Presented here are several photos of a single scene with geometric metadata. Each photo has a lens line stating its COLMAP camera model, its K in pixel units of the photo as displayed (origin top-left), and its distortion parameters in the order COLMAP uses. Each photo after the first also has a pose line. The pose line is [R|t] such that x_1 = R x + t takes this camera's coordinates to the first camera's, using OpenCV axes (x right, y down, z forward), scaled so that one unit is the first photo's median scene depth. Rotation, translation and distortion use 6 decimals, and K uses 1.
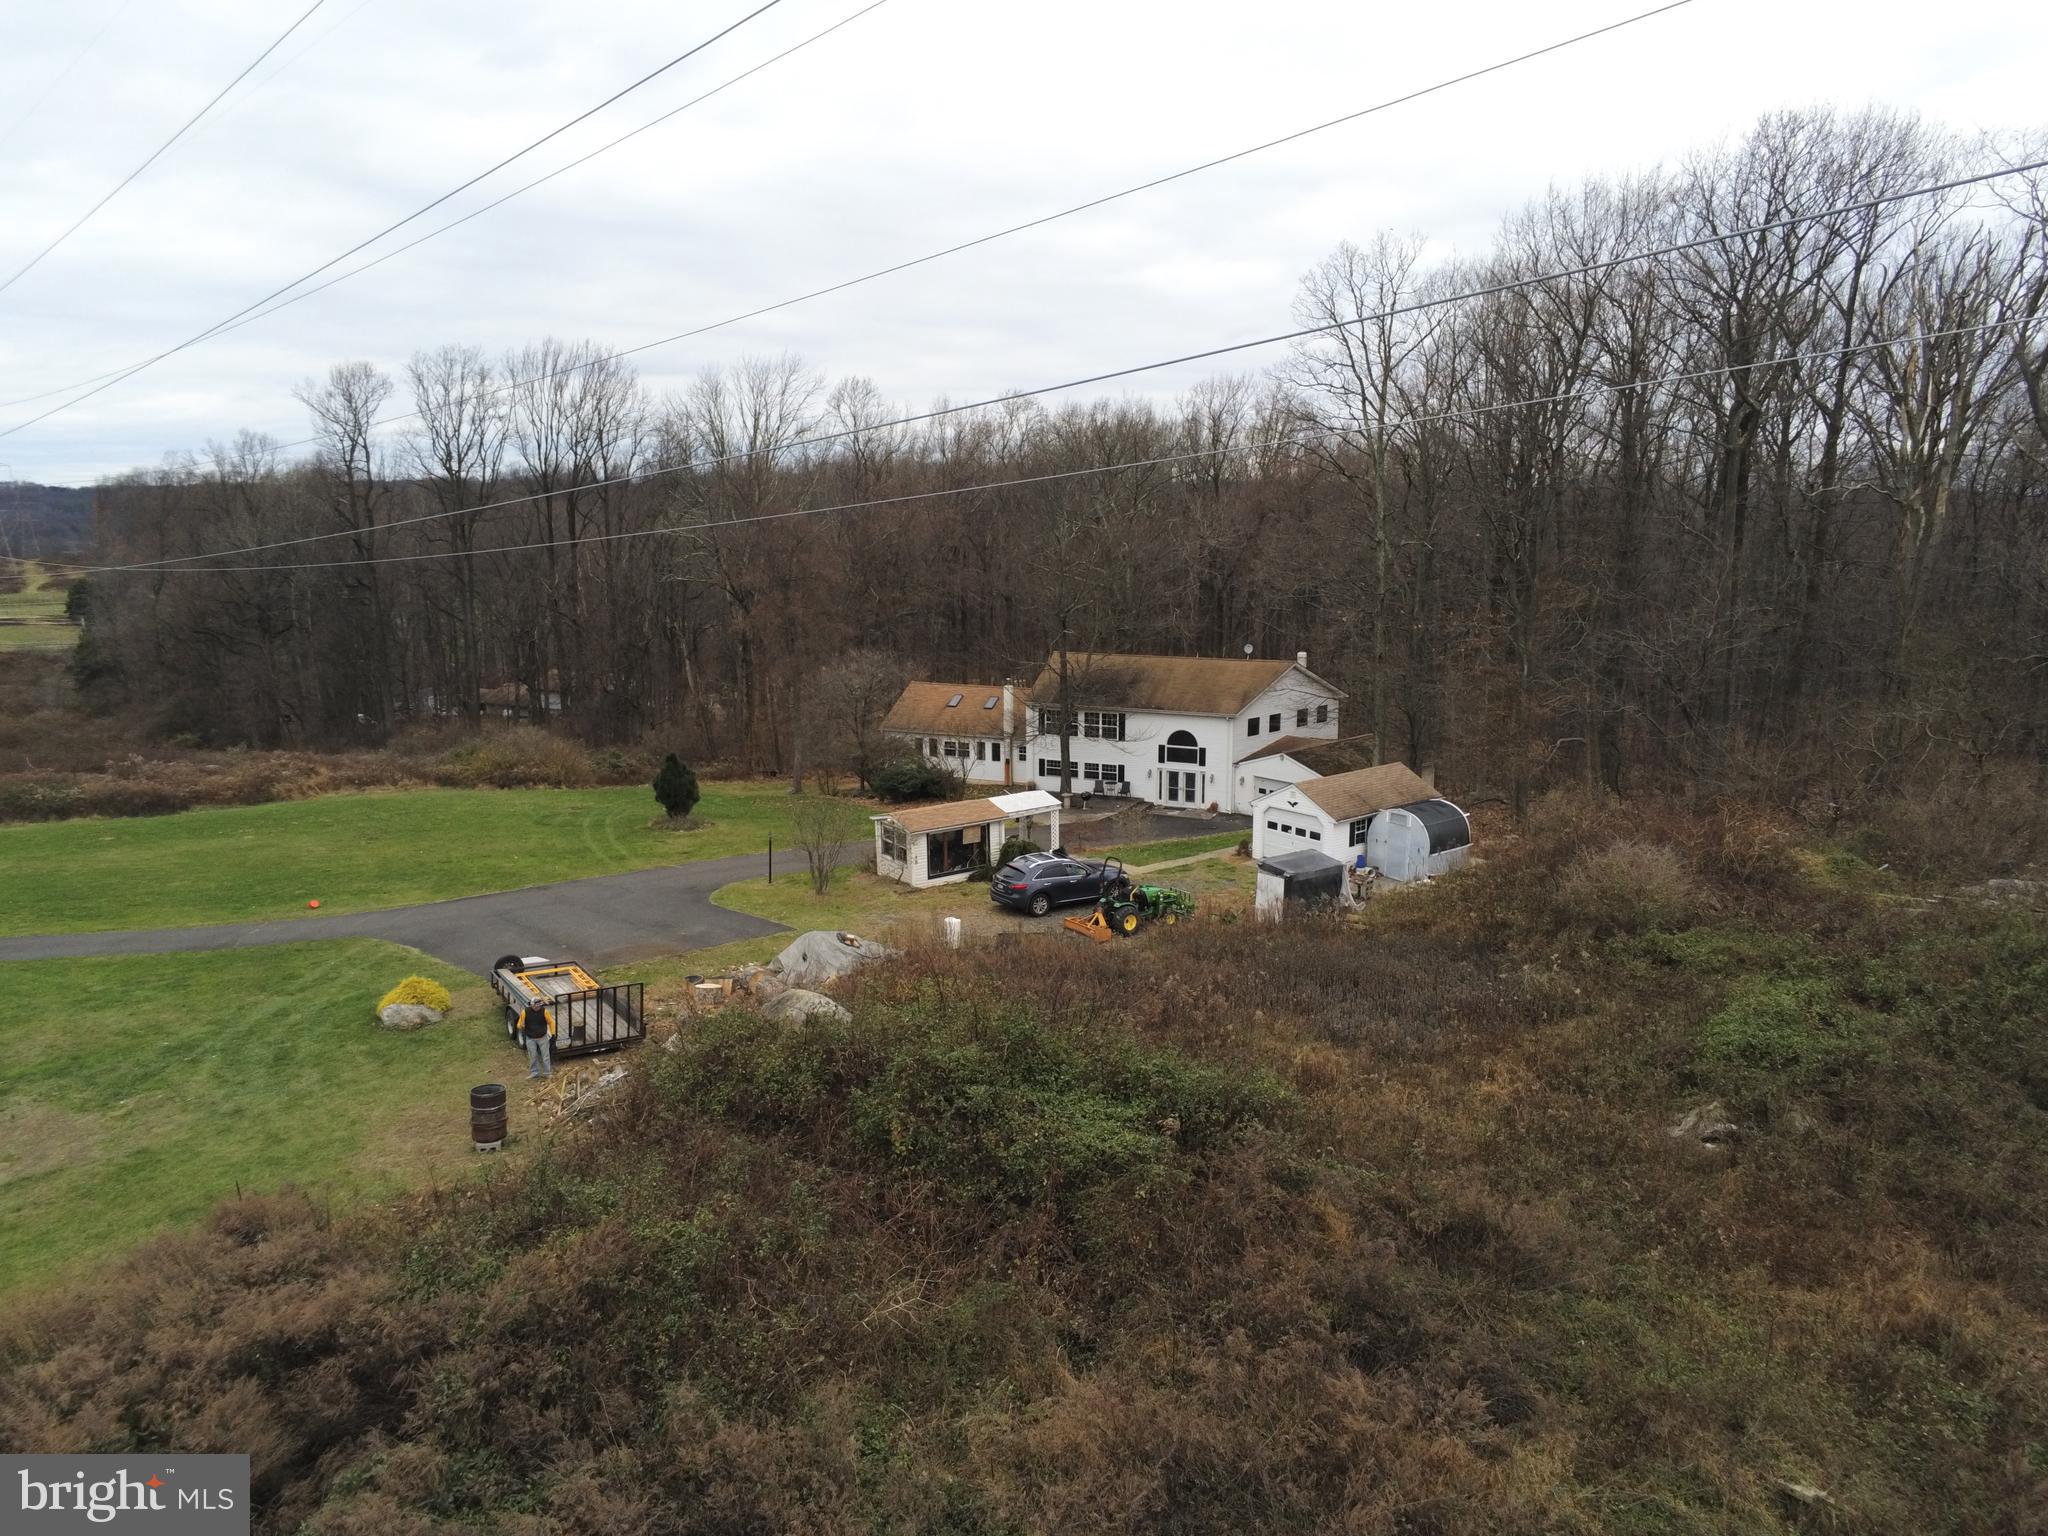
lens RADIAL K [[1283.4, 0, 1024.0], [0, 1283.4, 768.0], [0, 0, 1]] dist [-0.023871, -0.001173]
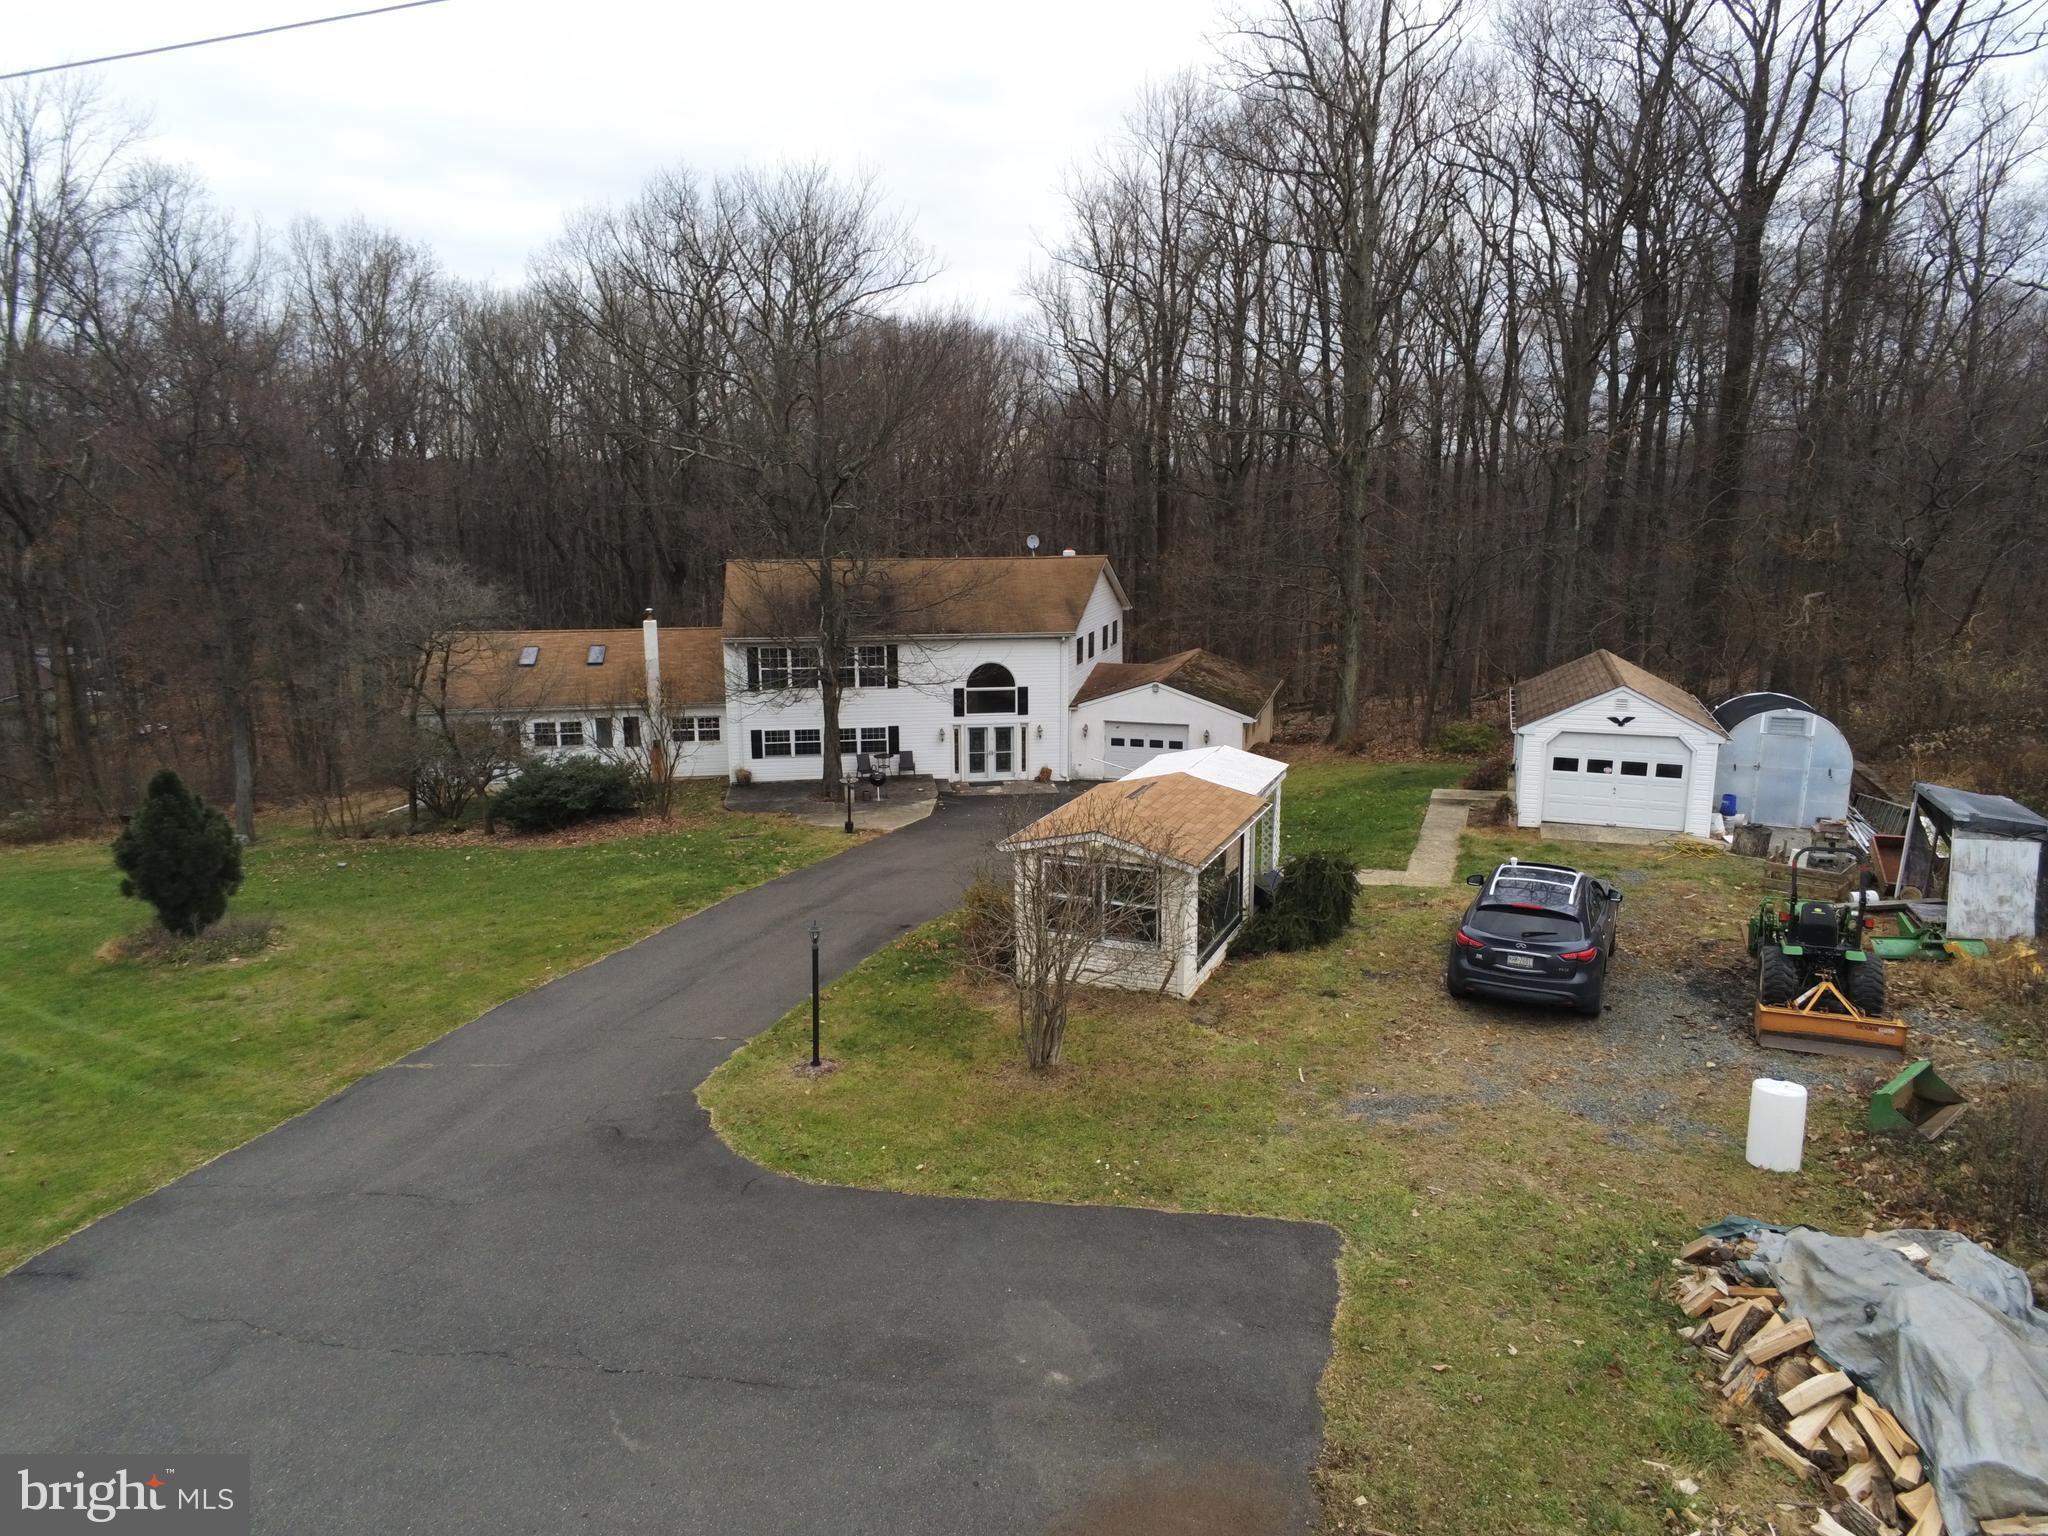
lens RADIAL K [[1283.4, 0, 1024.0], [0, 1283.4, 768.0], [0, 0, 1]] dist [-0.023871, -0.001173]
pose [[0.841195, -0.108878, 0.529656, -0.211856], [0.102824, 0.993854, 0.040995, -0.001294], [-0.530865, 0.019977, 0.847221, 0.434824]]
